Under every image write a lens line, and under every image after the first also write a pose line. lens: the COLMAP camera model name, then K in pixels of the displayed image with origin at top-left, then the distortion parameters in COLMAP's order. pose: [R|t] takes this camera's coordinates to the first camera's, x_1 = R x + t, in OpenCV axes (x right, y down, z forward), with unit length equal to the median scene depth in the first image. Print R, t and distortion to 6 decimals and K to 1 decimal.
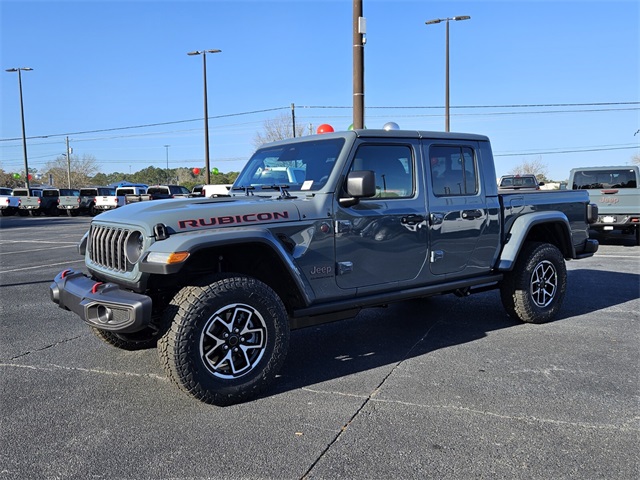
lens RADIAL K [[547.5, 0, 332.7], [0, 547.5, 252.4], [0, 0, 1]] dist [0.080325, -0.012546]
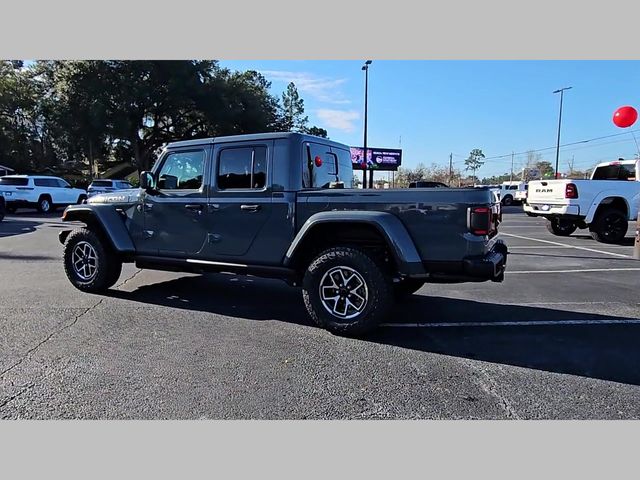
lens RADIAL K [[434.6, 0, 310.5], [0, 434.6, 238.4], [0, 0, 1]] dist [0.006684, -0.003390]
pose [[0.428275, 0.115466, -0.896241, 1.343420], [-0.104832, 0.991455, 0.077638, -0.106430], [0.897547, 0.060704, 0.436720, 0.890984]]
